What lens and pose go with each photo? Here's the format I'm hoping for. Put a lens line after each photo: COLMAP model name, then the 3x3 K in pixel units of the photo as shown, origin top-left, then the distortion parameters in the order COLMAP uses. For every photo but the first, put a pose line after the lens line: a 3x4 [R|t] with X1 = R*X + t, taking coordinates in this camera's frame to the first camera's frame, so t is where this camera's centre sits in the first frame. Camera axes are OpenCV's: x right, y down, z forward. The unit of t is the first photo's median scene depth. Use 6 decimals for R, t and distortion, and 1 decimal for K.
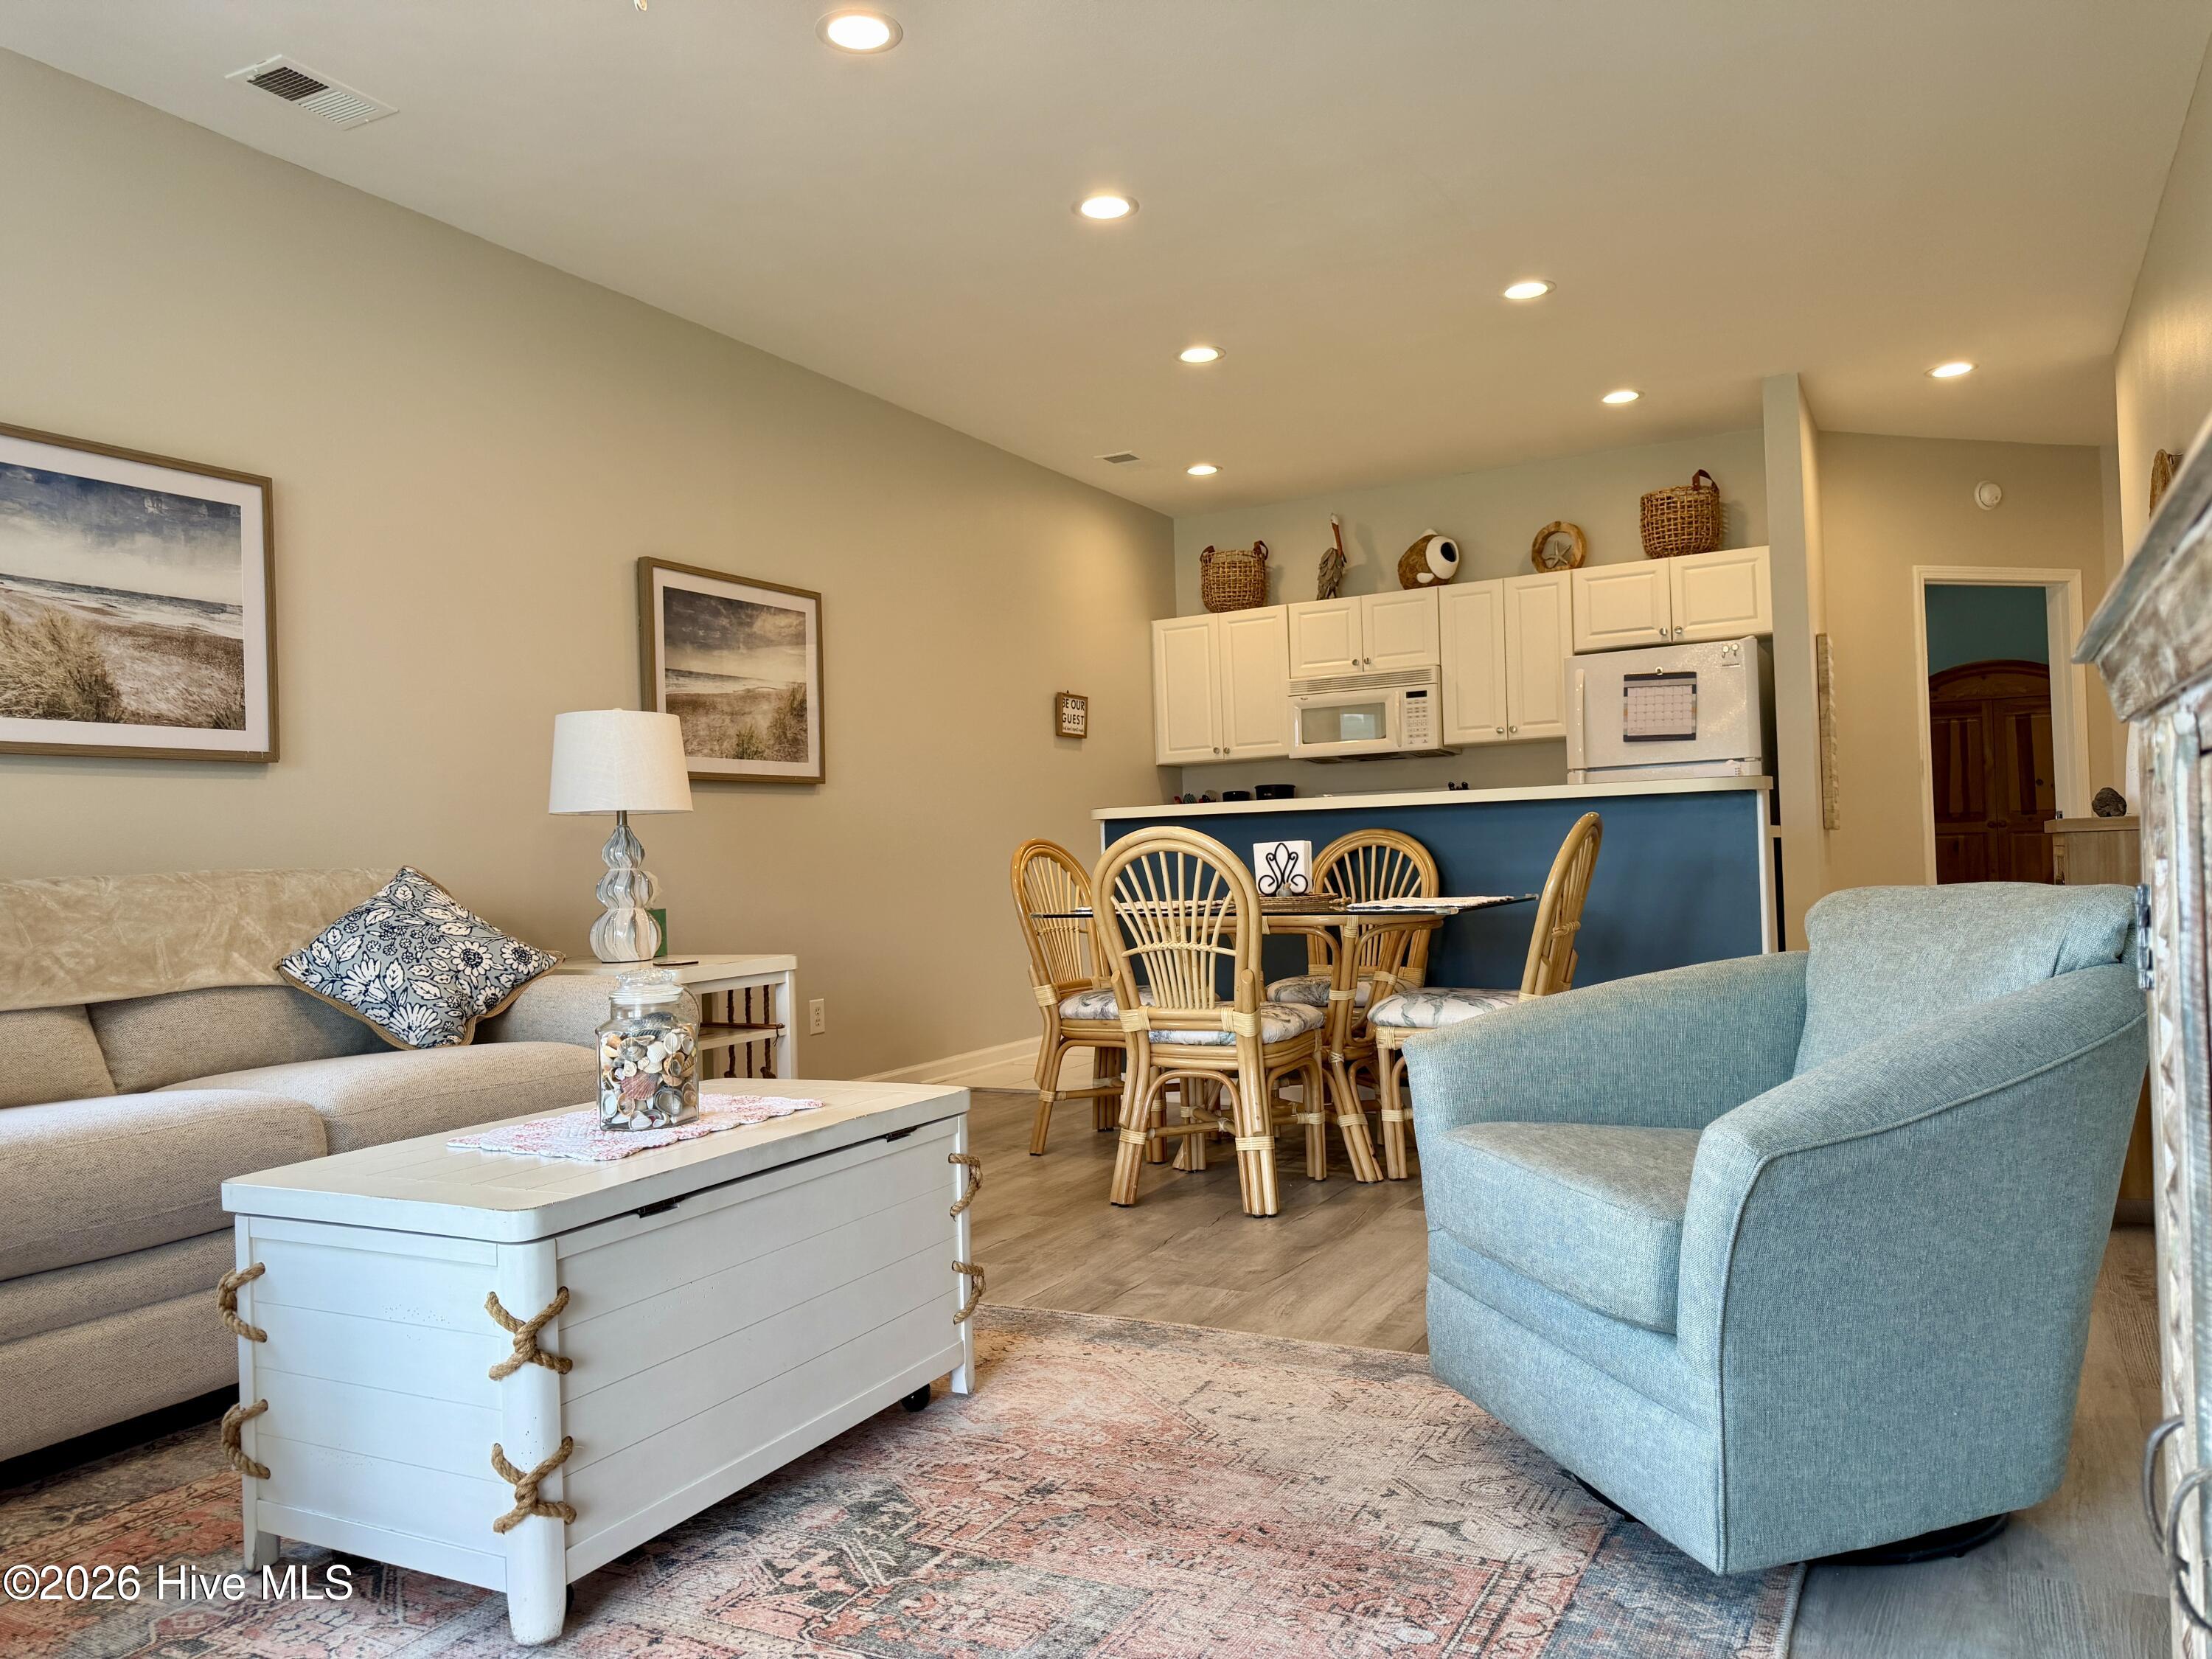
lens RADIAL K [[1552.2, 0, 1105.5], [0, 1552.2, 838.7], [0, 0, 1]] dist [0.072756, -0.097430]
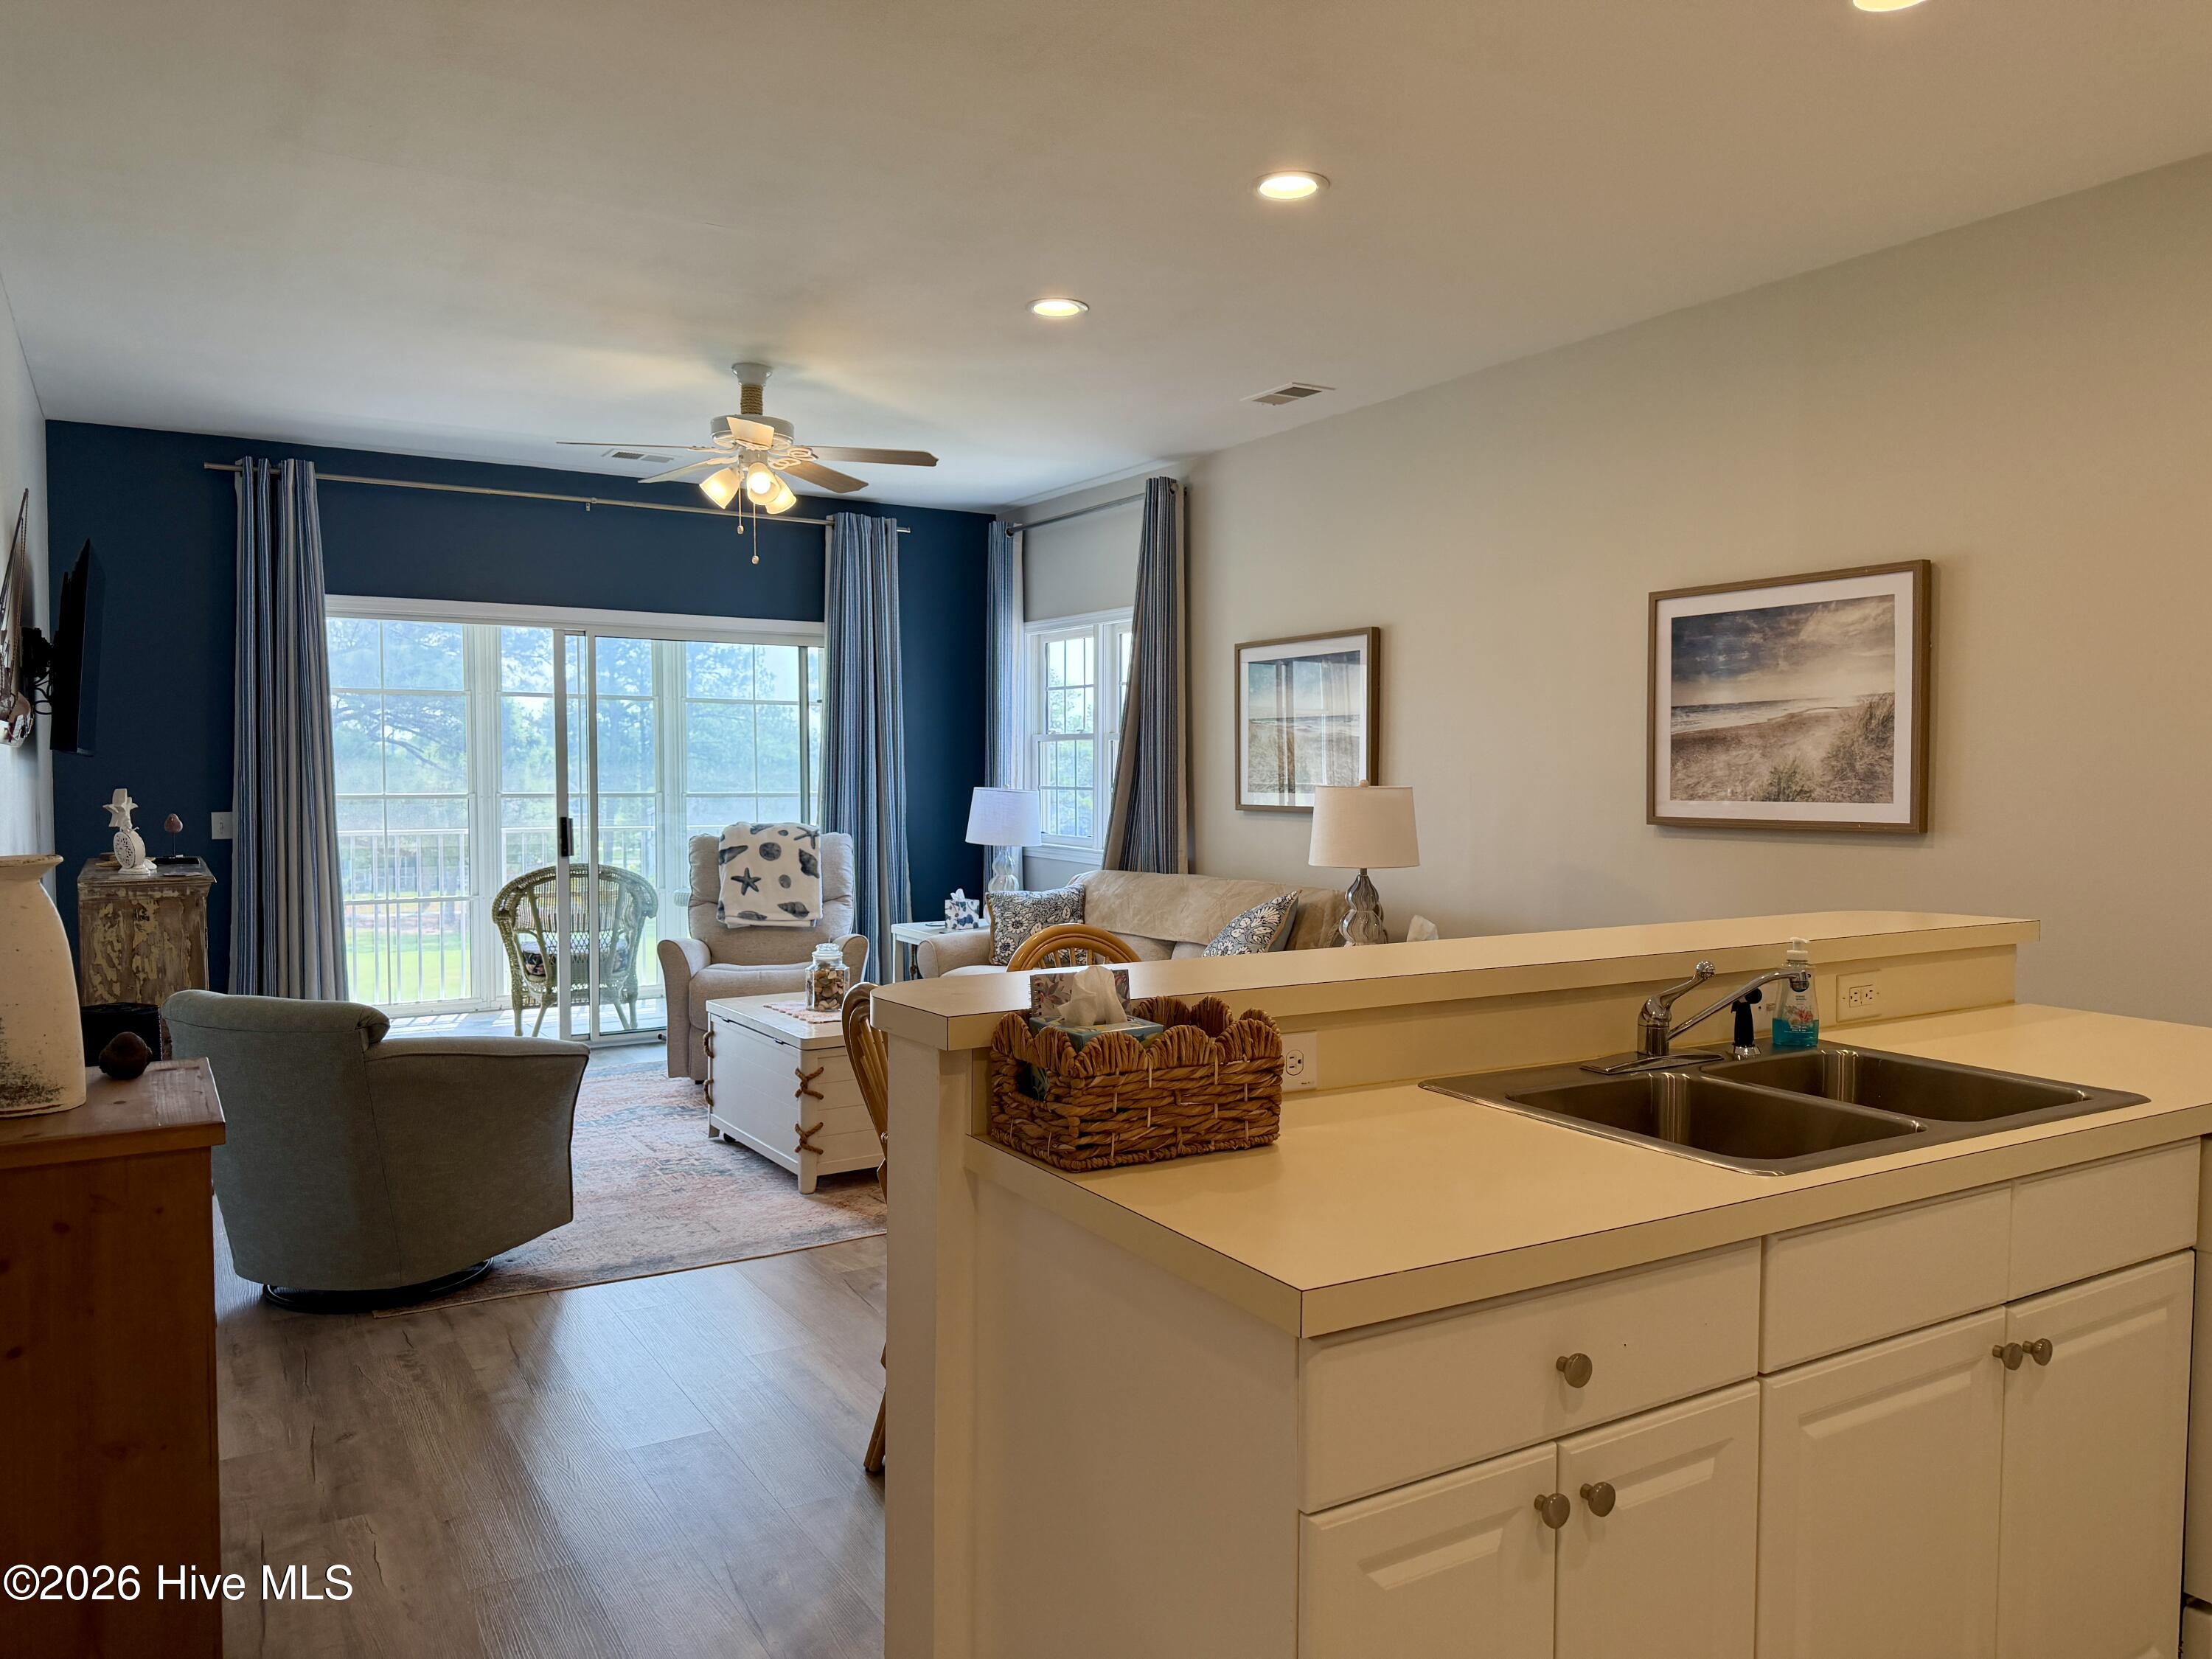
lens RADIAL K [[1552.2, 0, 1118.1], [0, 1552.2, 828.0], [0, 0, 1]] dist [0.072756, -0.097430]
pose [[-0.492705, 0.066570, -0.867646, 0.621351], [0.027284, 0.997761, 0.061060, -0.091730], [0.869768, 0.006411, -0.493419, 1.047443]]
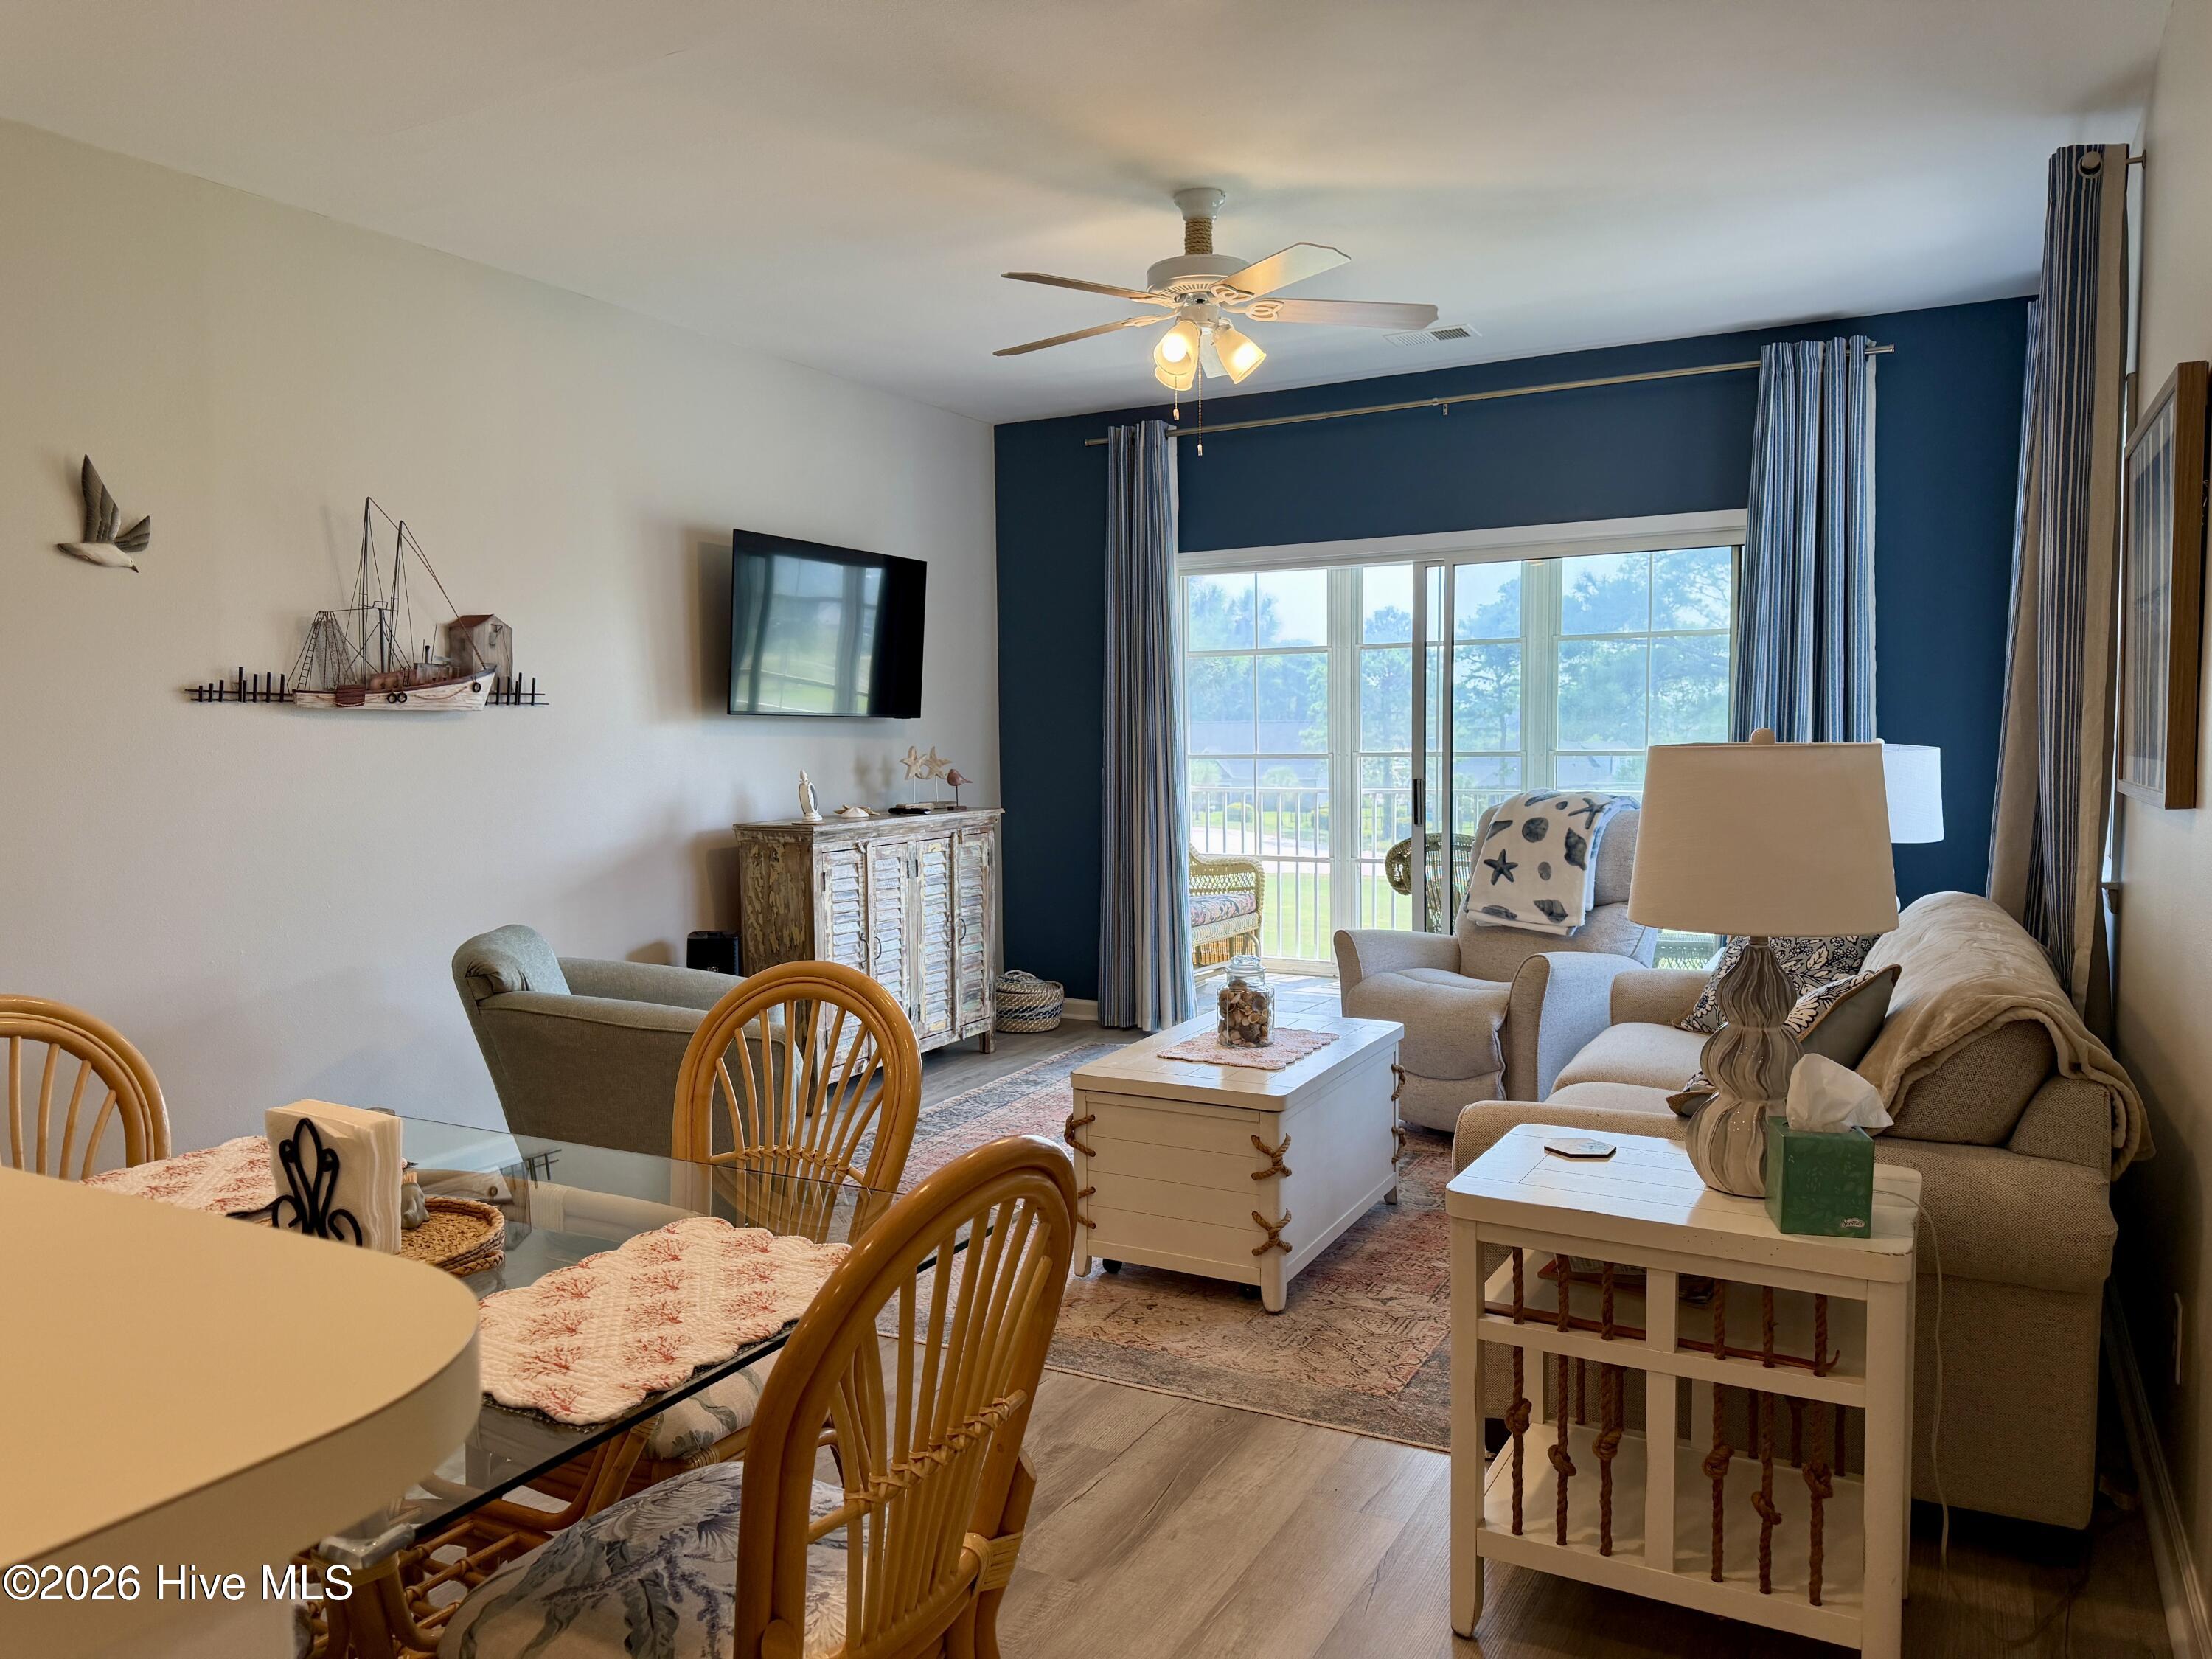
lens RADIAL K [[1552.2, 0, 1112.8], [0, 1552.2, 847.0], [0, 0, 1]] dist [0.072756, -0.097430]
pose [[-0.999056, 0.043330, 0.003096, -0.068169], [0.043438, 0.997250, 0.060044, -0.061801], [-0.000486, 0.060121, -0.998191, 1.128307]]
